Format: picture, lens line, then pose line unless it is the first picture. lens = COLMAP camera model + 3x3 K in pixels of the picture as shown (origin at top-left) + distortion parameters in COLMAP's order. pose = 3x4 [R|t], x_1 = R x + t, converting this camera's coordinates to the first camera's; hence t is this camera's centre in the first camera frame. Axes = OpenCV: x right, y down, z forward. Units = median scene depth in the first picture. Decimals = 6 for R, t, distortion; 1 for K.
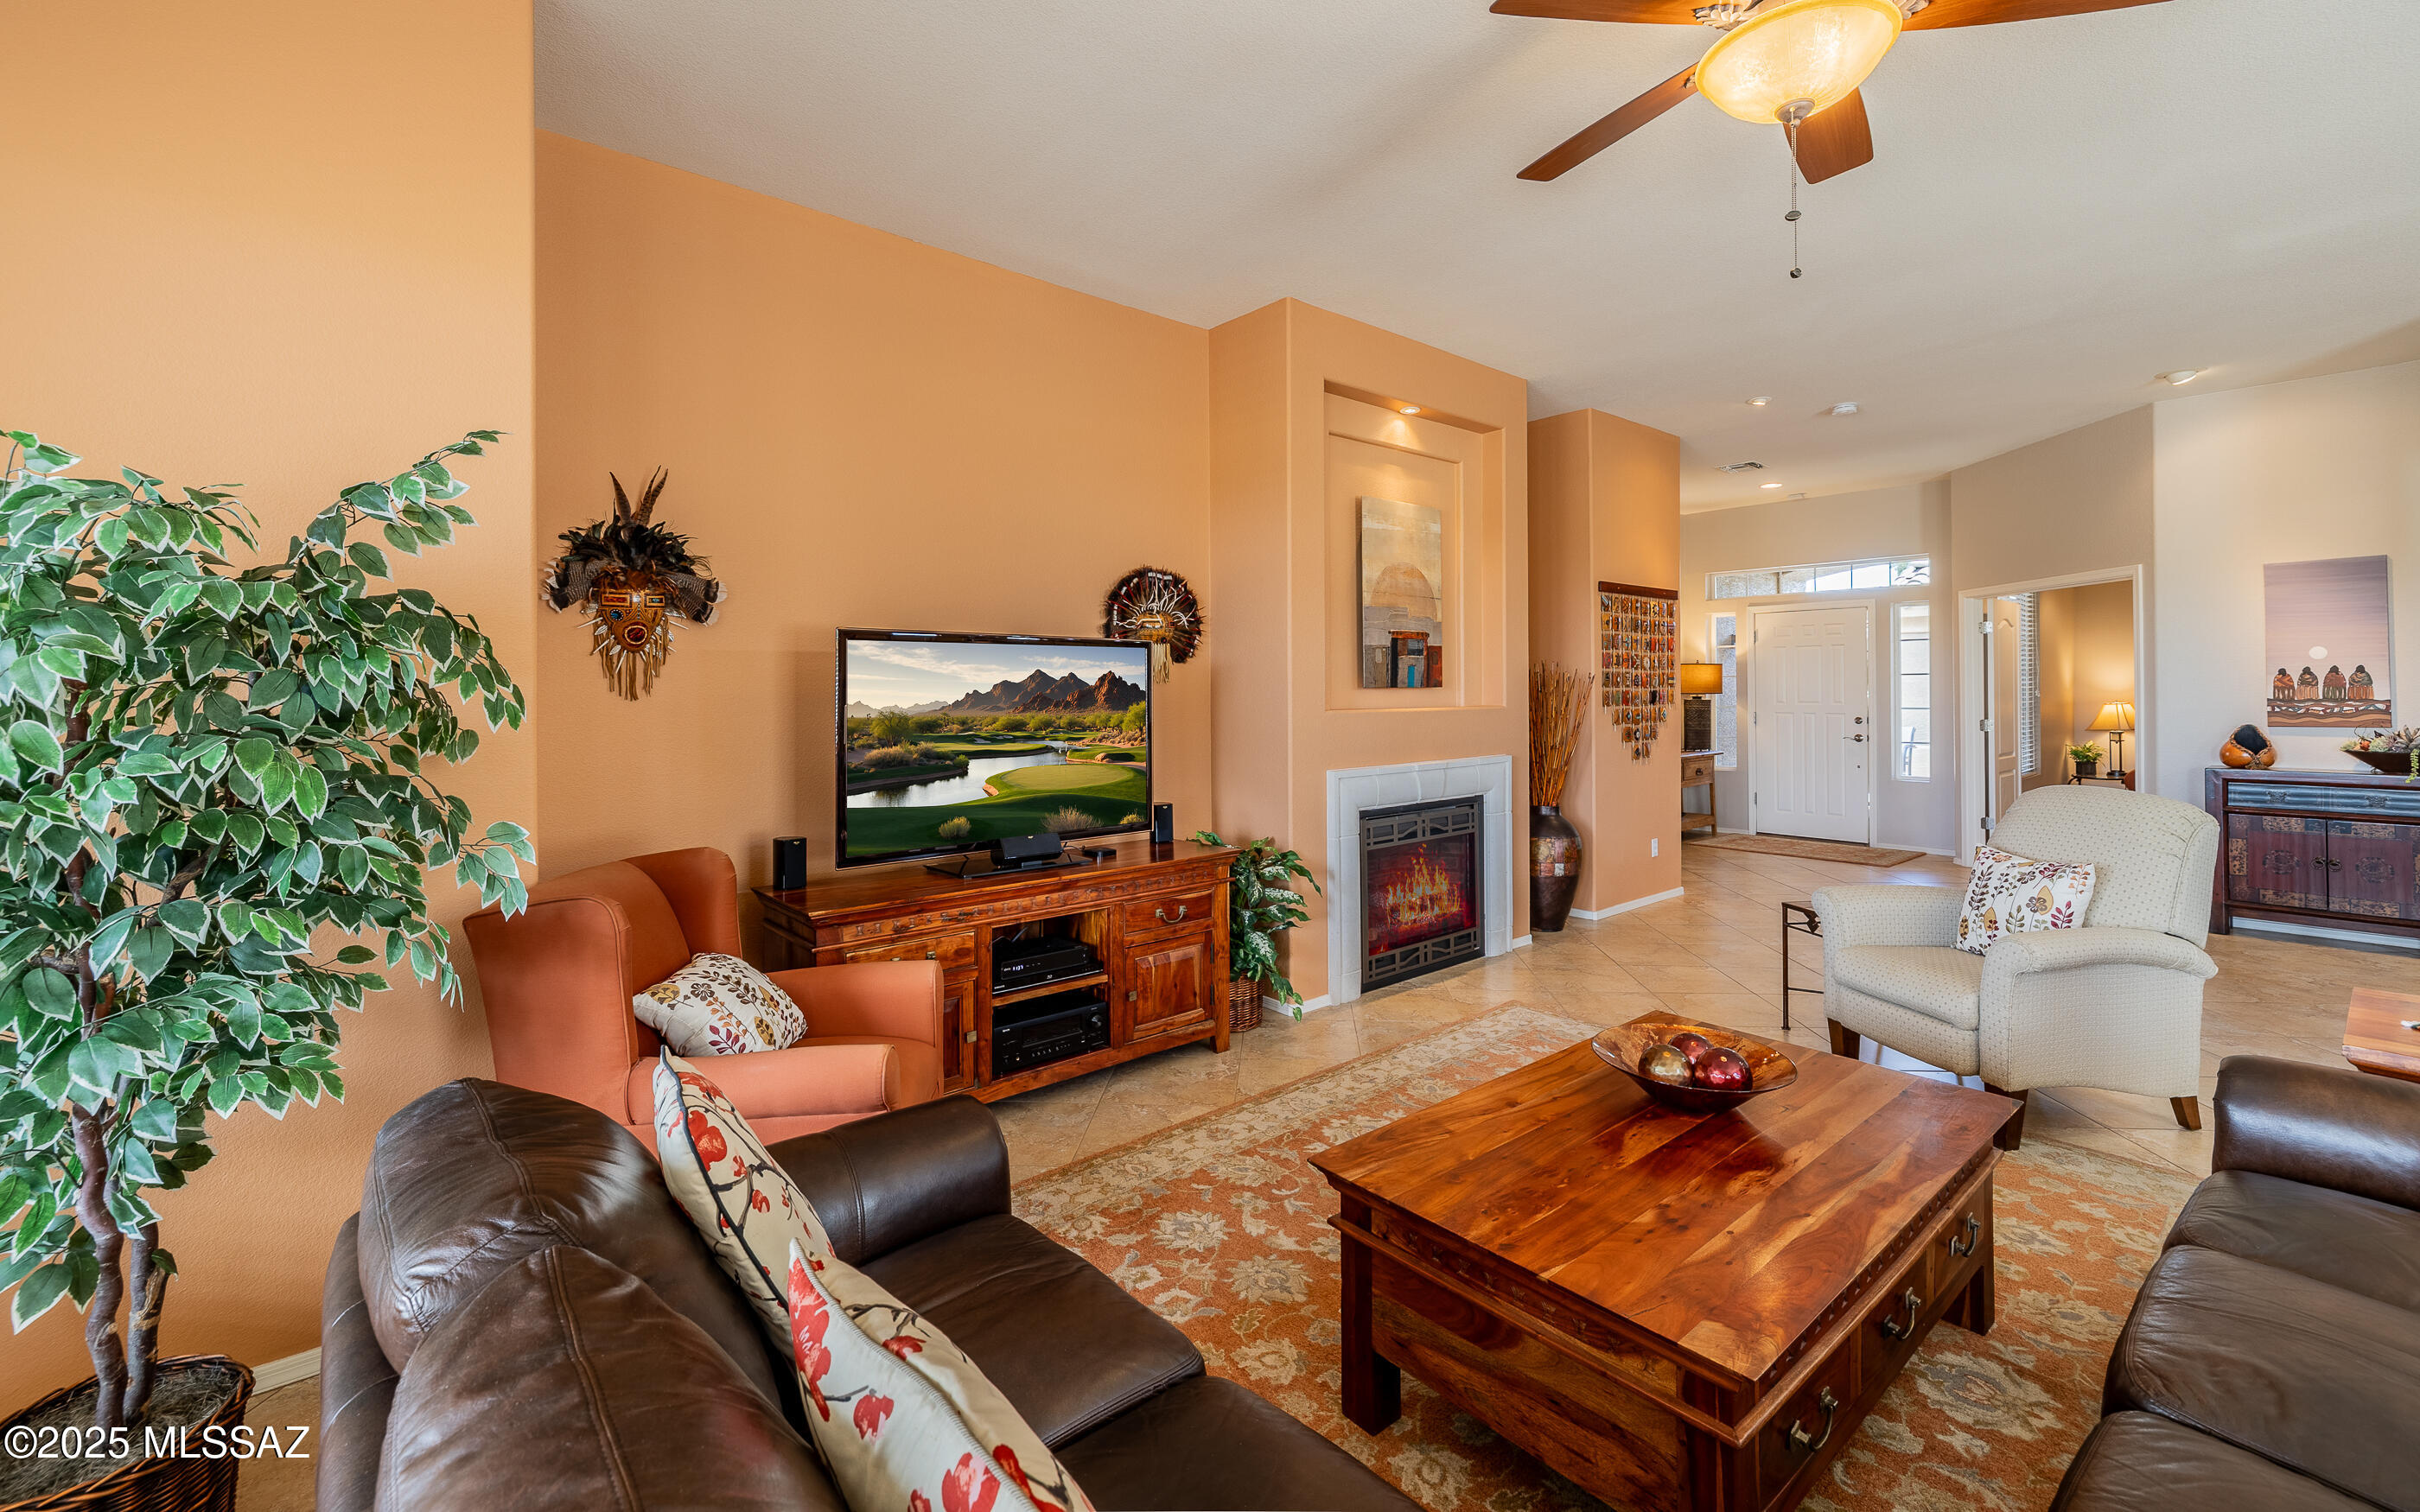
lens RADIAL K [[1008.7, 0, 1214.3], [0, 1008.7, 675.4], [0, 0, 1]] dist [-0.002855, -0.000816]
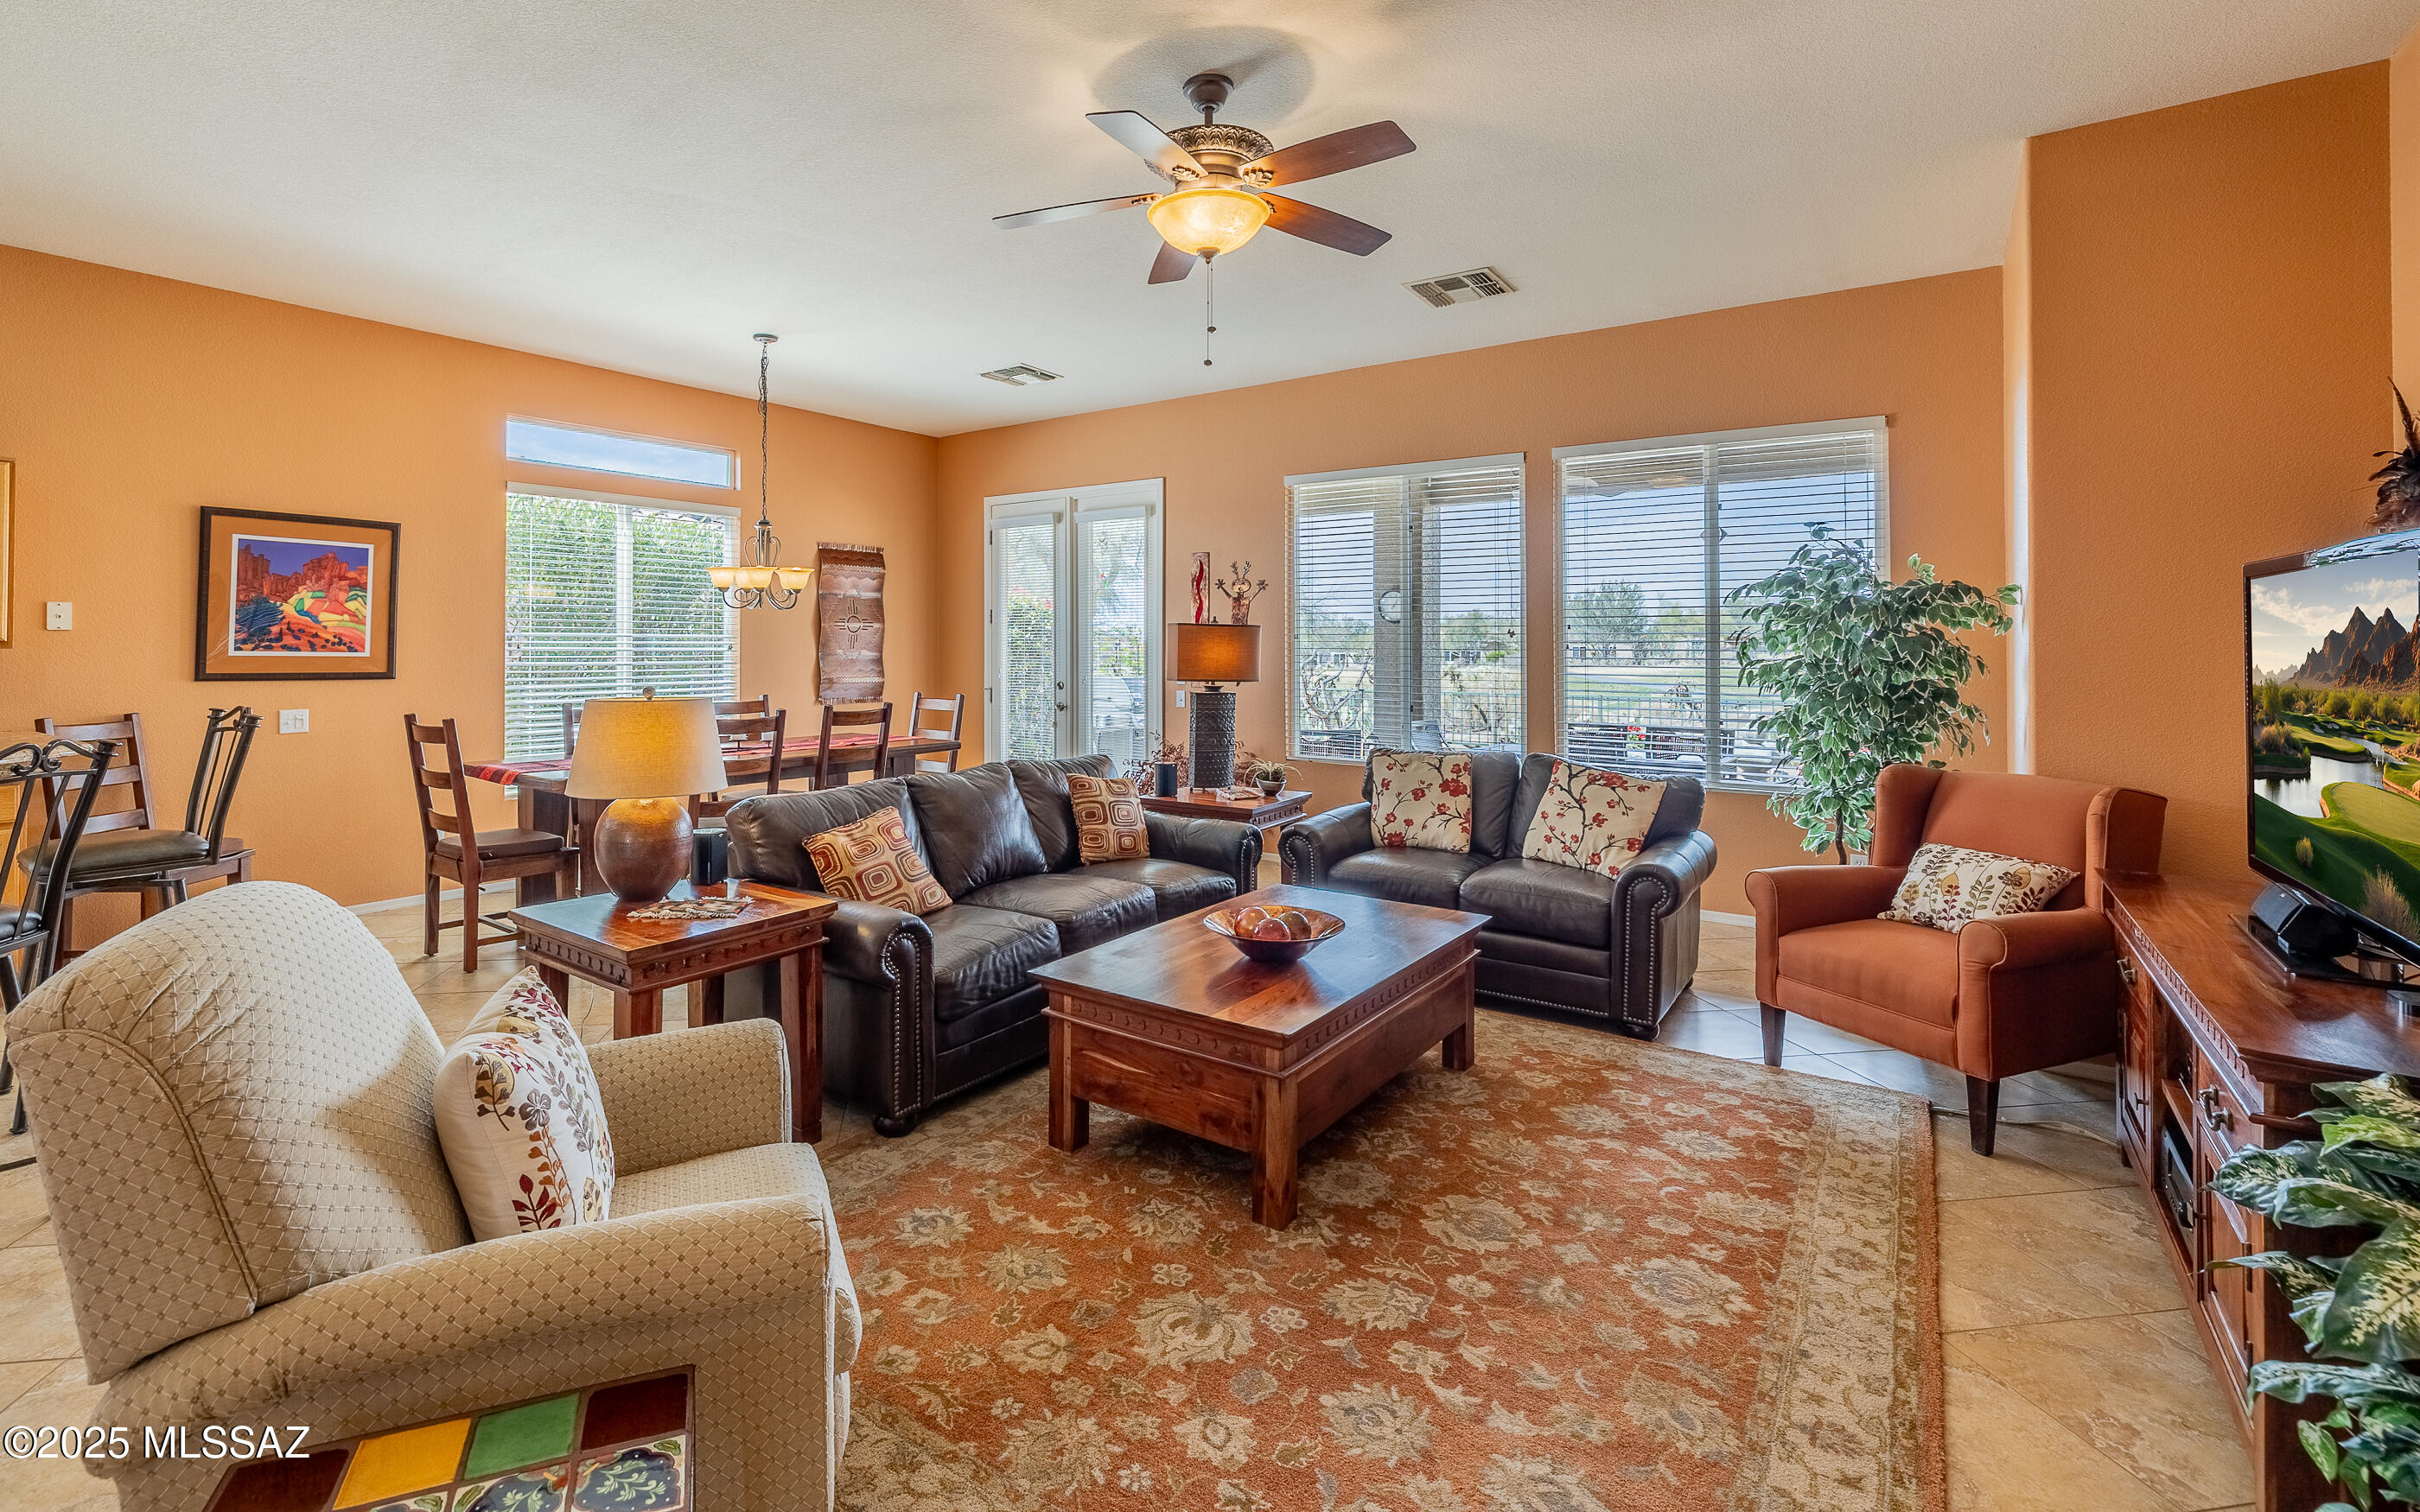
lens RADIAL K [[1086.6, 0, 1132.8], [0, 1086.6, 640.7], [0, 0, 1]] dist [-0.004116, 0.000306]
pose [[-0.973592, 0.001392, -0.228290, 0.569195], [0.004394, 0.999910, -0.012643, 0.016755], [0.228252, -0.013313, -0.973511, 1.368625]]
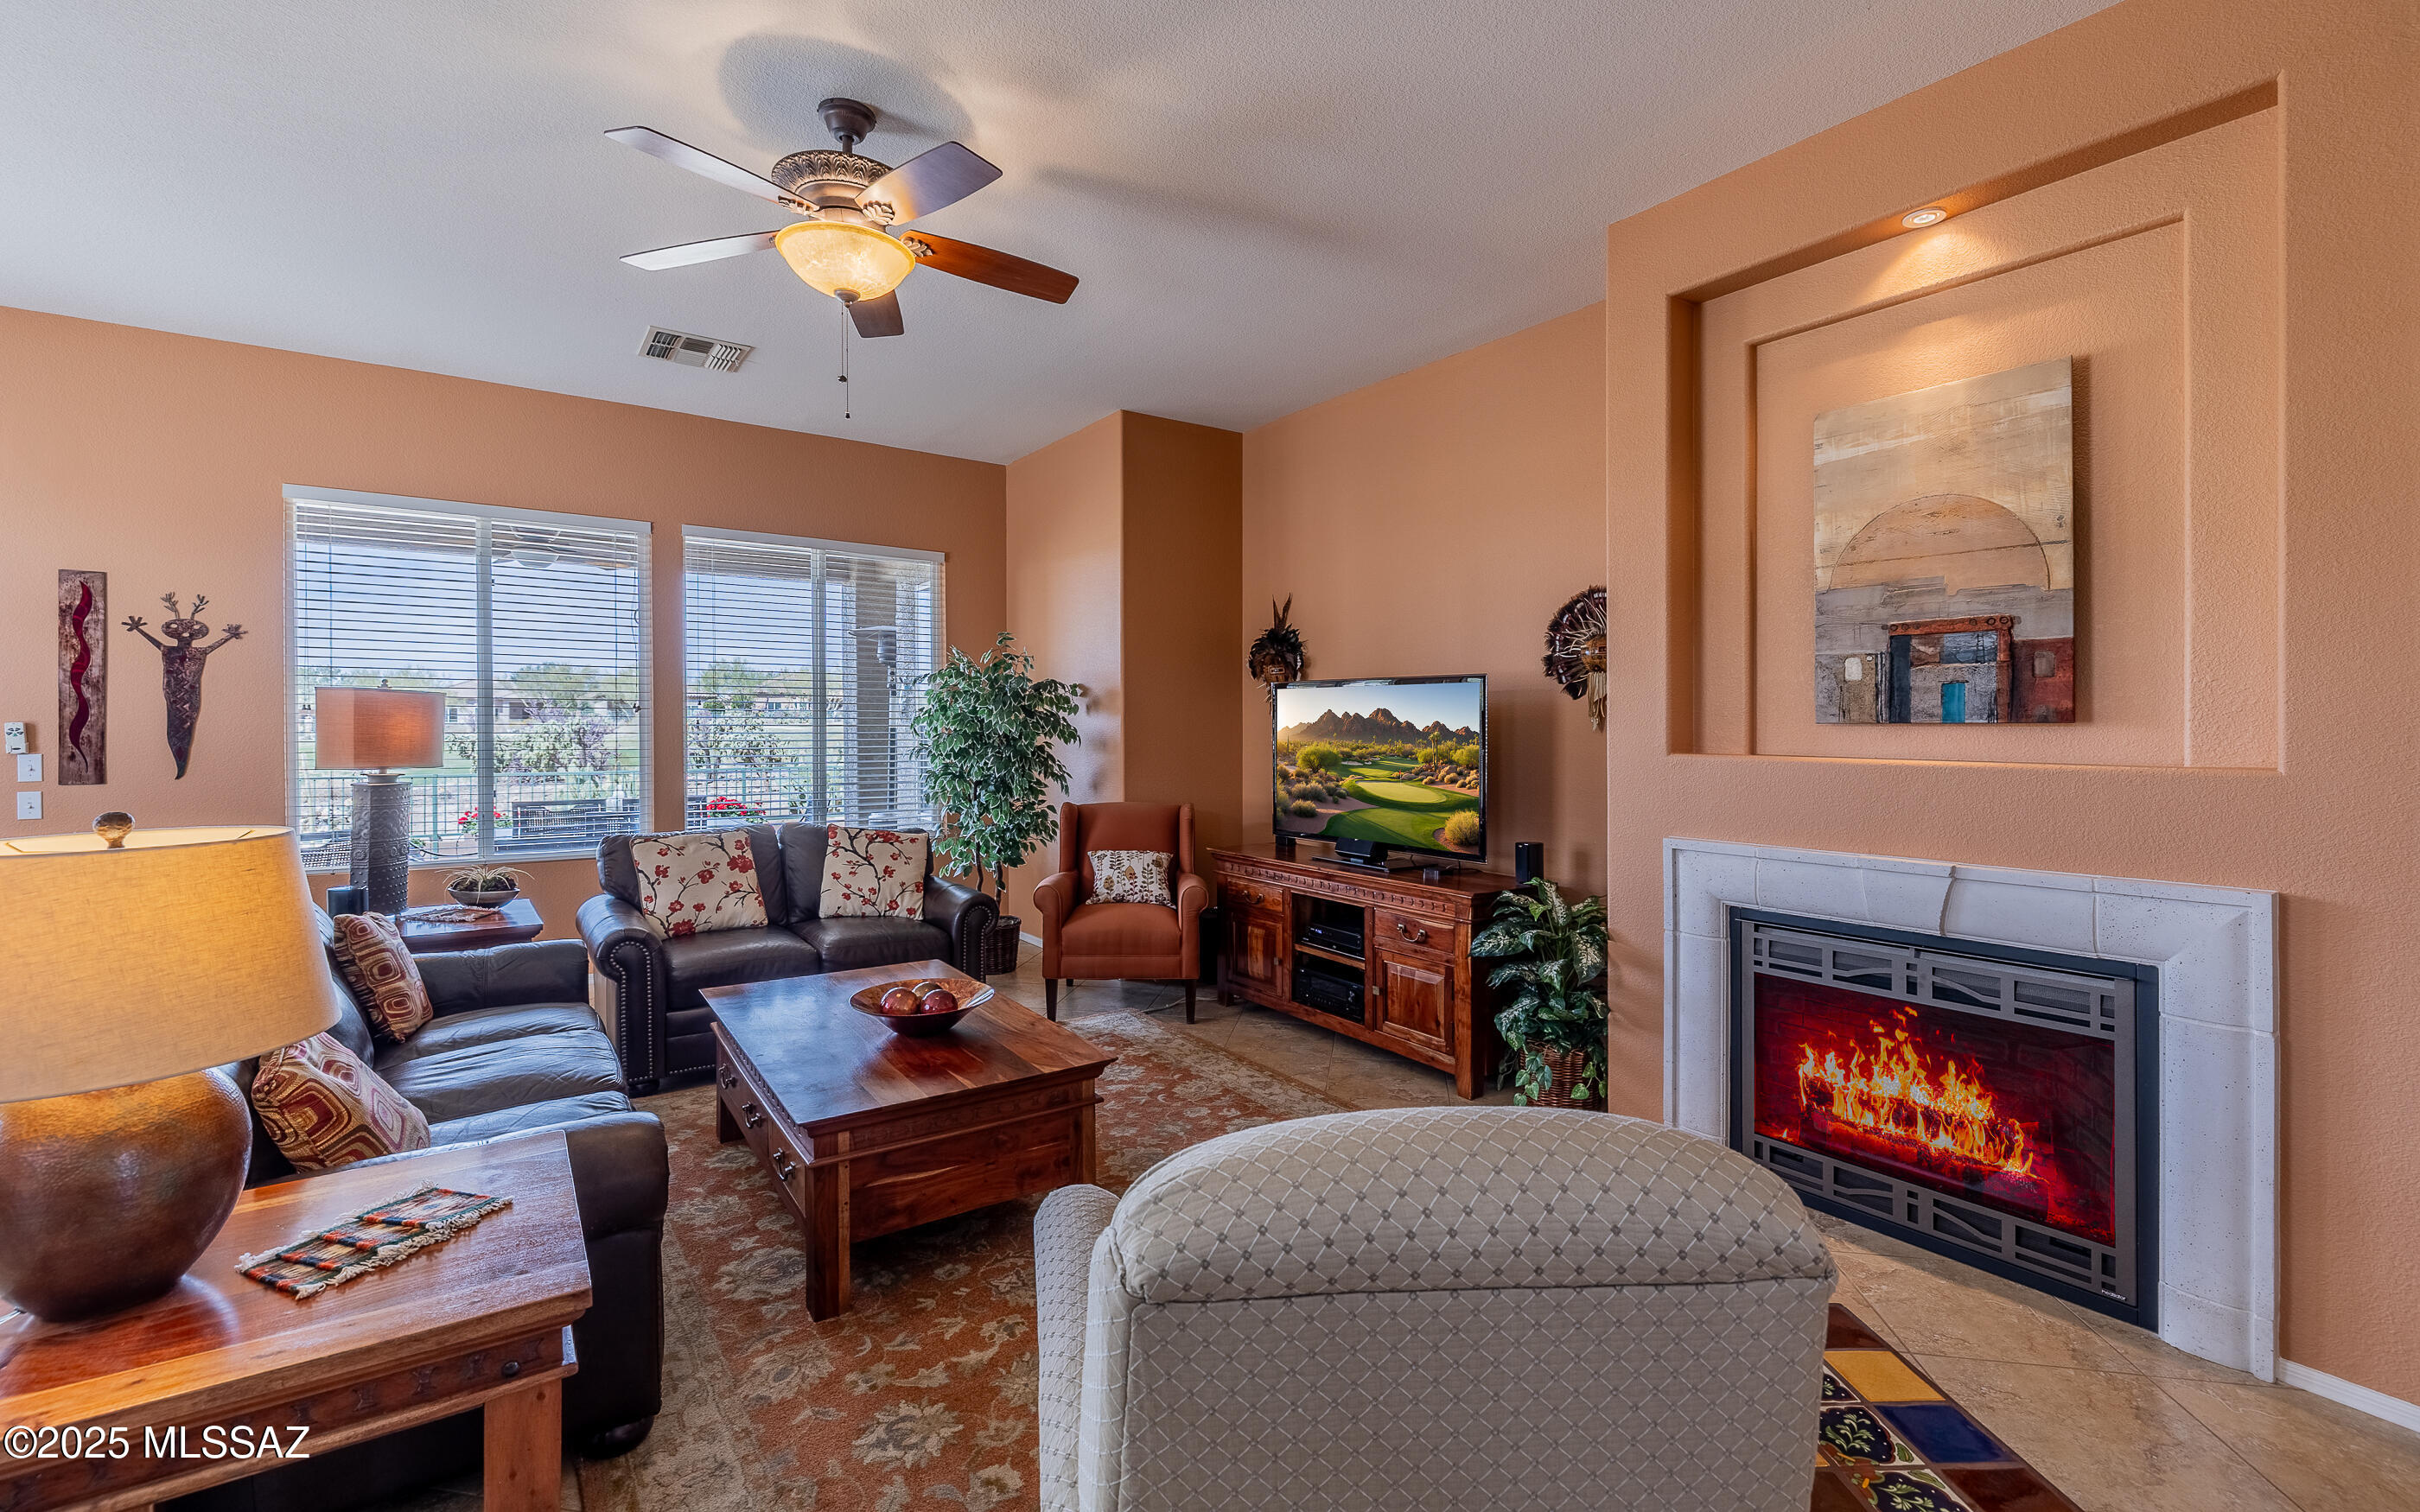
lens RADIAL K [[1029.5, 0, 1207.0], [0, 1029.5, 738.9], [0, 0, 1]] dist [-0.009360, 0.000904]
pose [[-0.088571, 0.016683, -0.995930, 1.039065], [0.005340, 0.999853, 0.016274, 0.012648], [0.996056, -0.003877, -0.088647, 0.871691]]
